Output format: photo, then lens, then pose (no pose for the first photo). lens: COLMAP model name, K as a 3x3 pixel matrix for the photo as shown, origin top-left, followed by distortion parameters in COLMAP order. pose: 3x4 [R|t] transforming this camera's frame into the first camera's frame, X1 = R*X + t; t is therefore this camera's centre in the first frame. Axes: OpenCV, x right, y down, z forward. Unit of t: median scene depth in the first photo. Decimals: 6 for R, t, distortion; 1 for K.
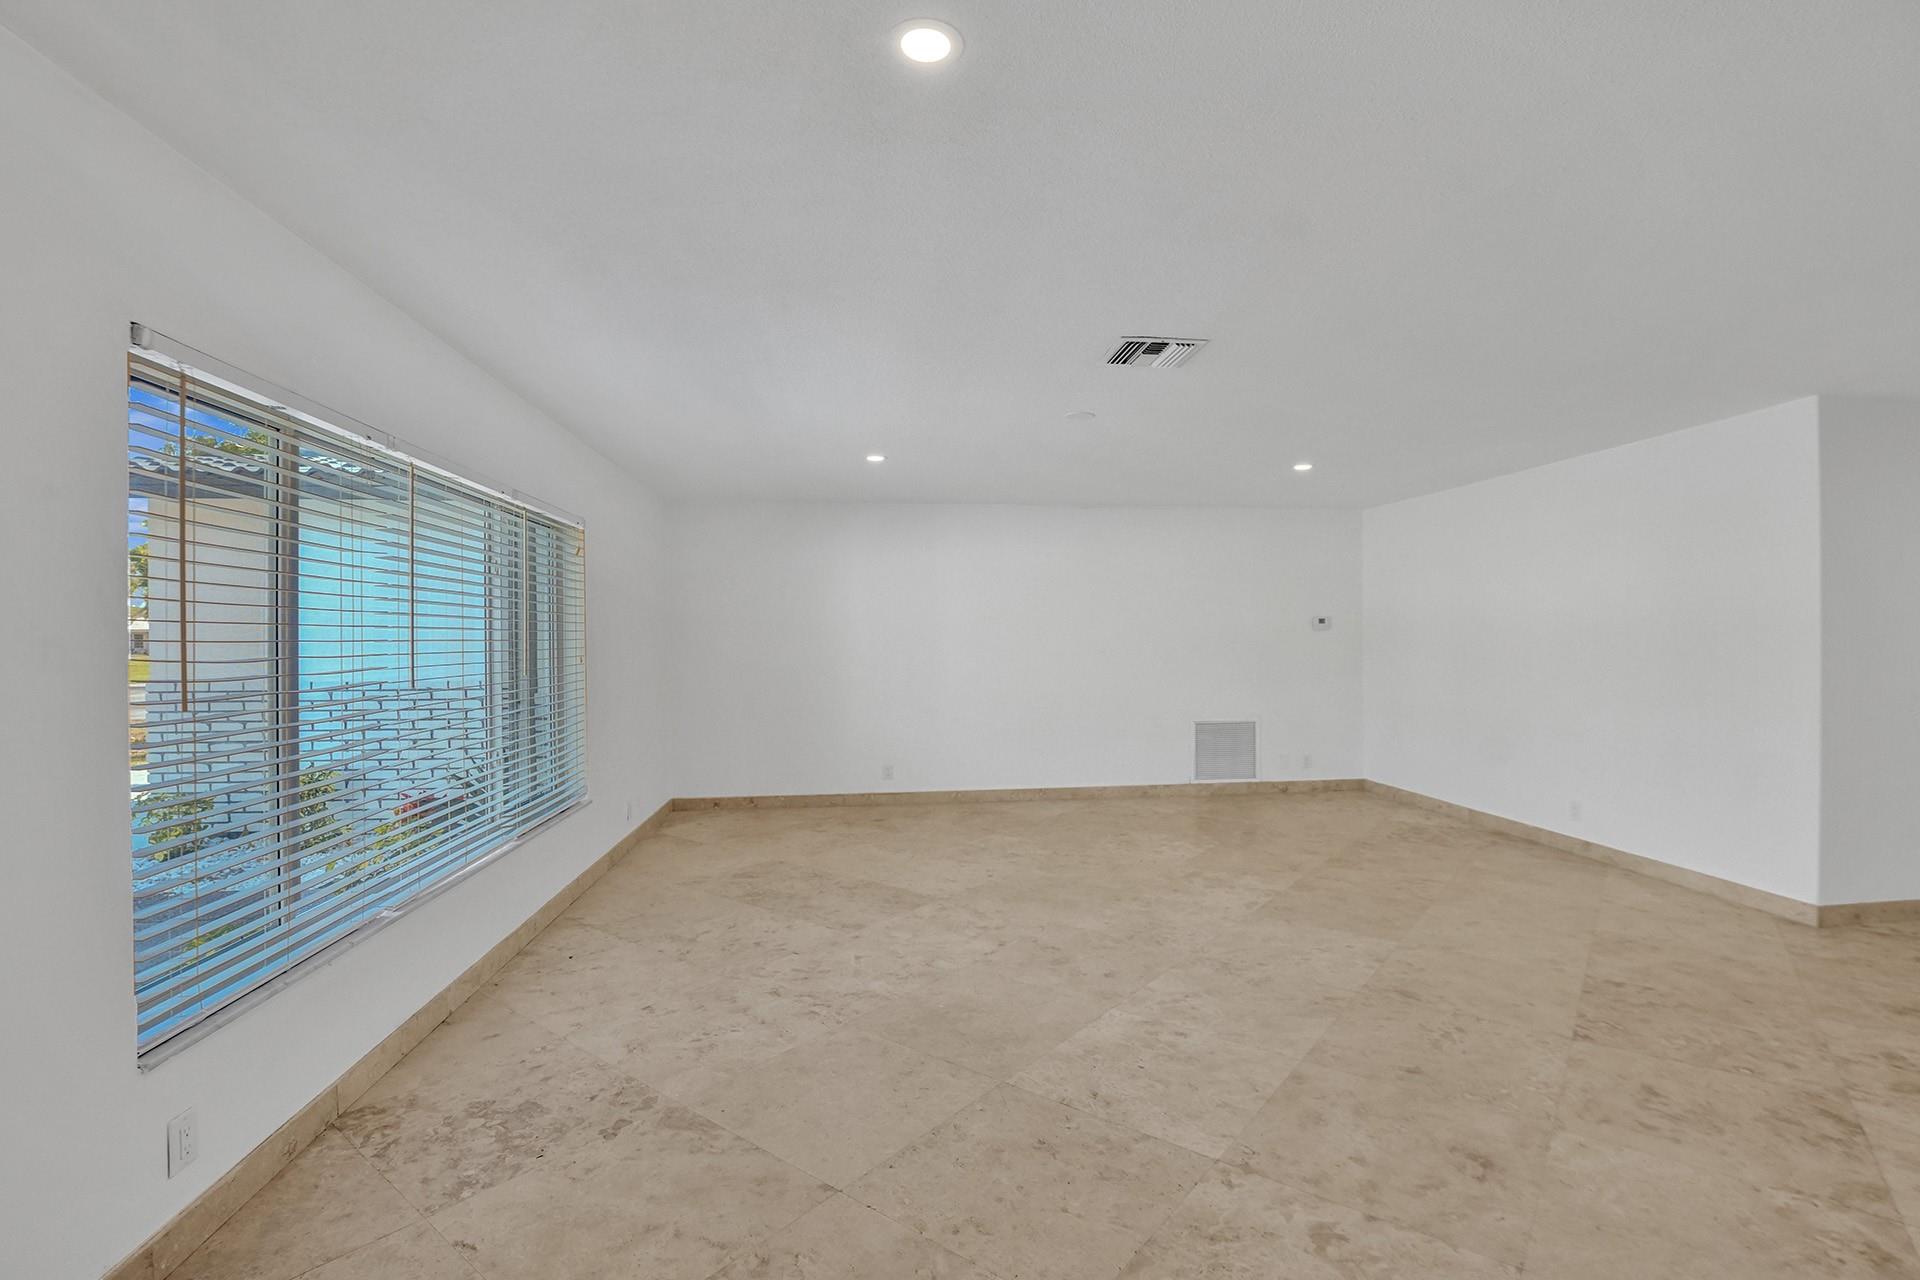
lens RADIAL K [[887.1, 0, 966.0], [0, 887.1, 639.5], [0, 0, 1]] dist [-0.033768, 0.006543]
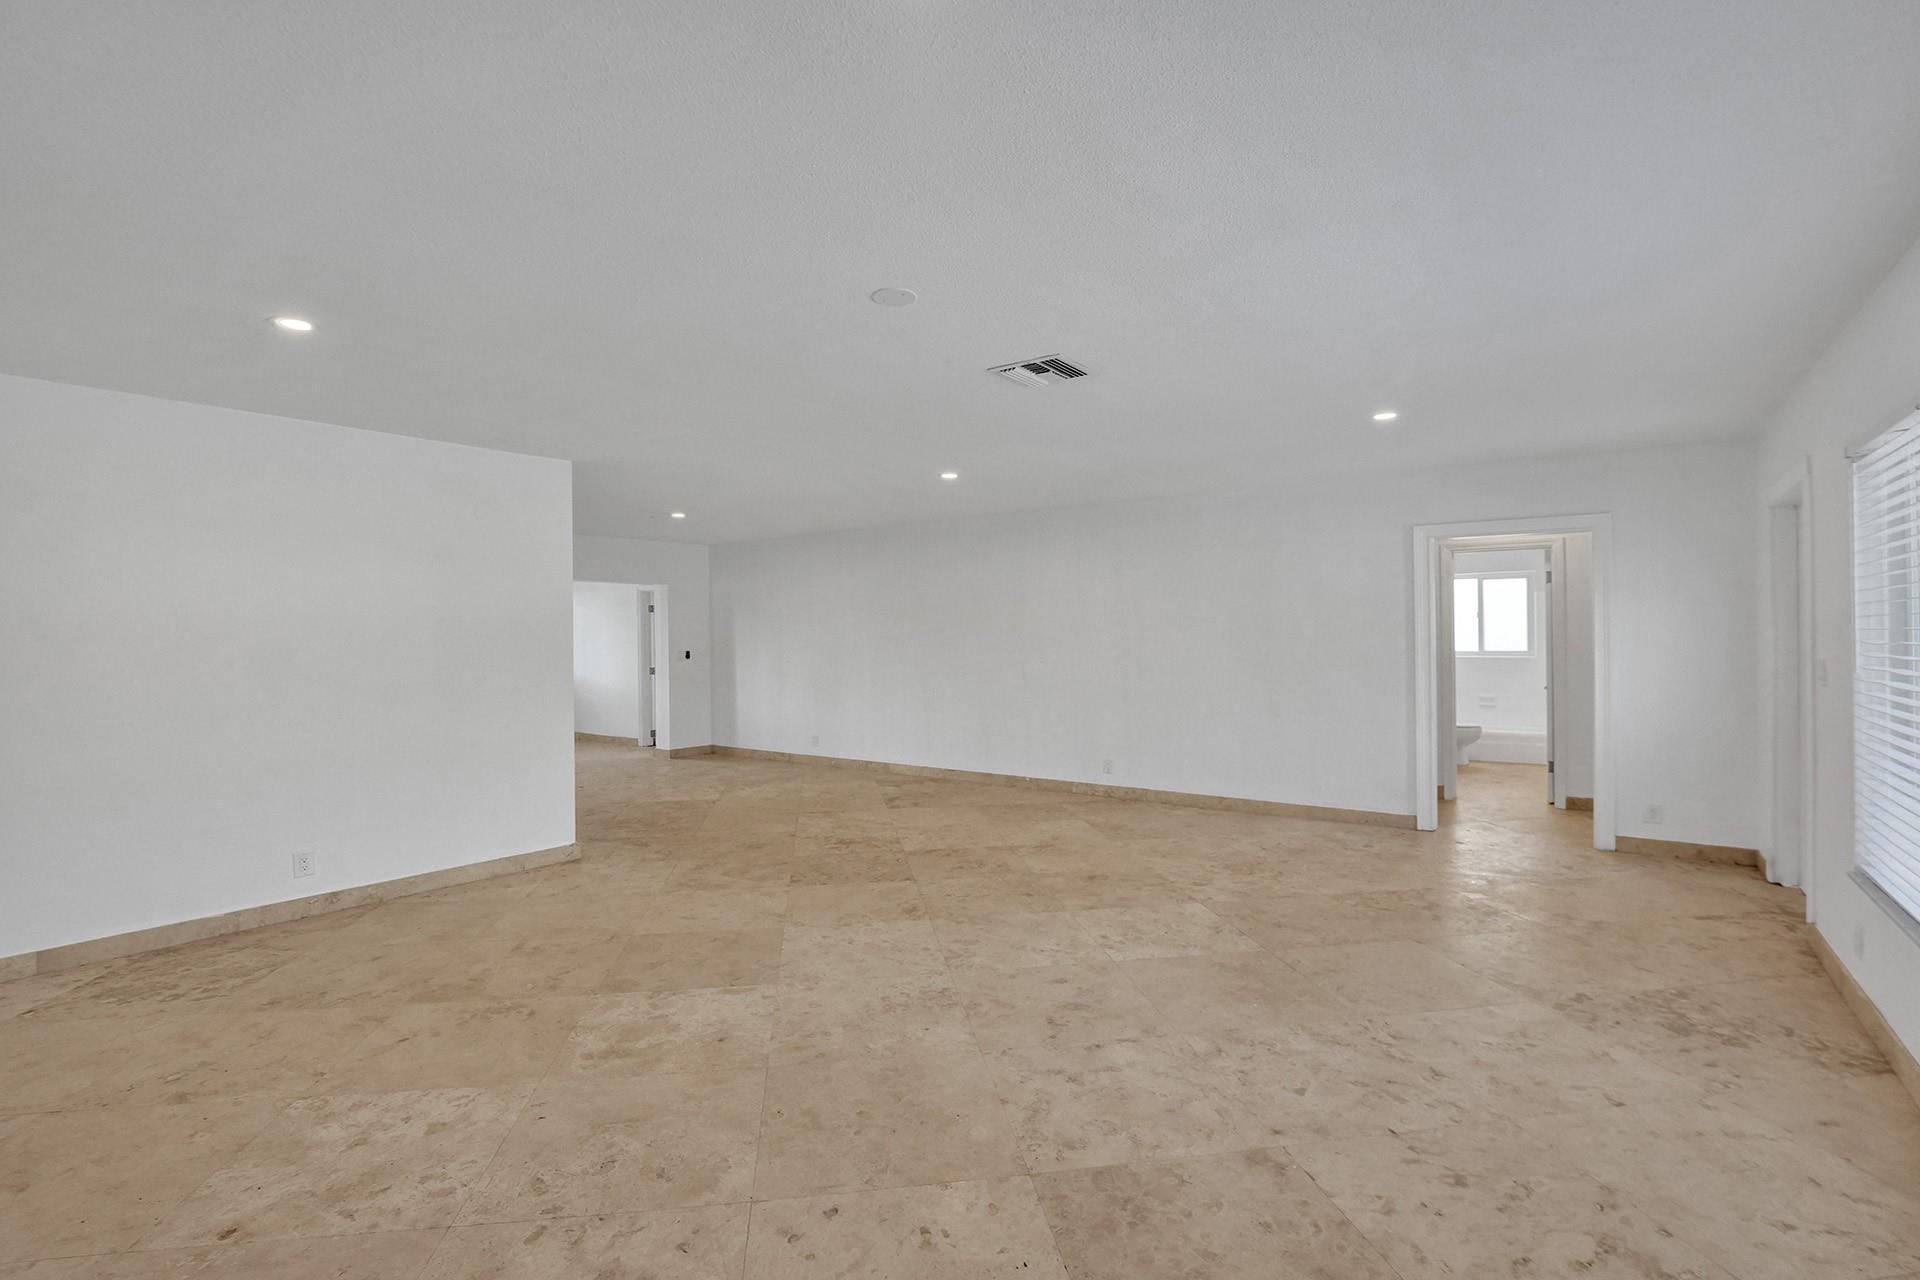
lens RADIAL K [[887.1, 0, 966.0], [0, 887.1, 639.5], [0, 0, 1]] dist [-0.033768, 0.006543]
pose [[-0.735292, 0.008762, 0.677694, -0.433881], [0.014646, 0.999888, 0.002963, 0.000142], [-0.677593, 0.012104, -0.735338, 1.829559]]
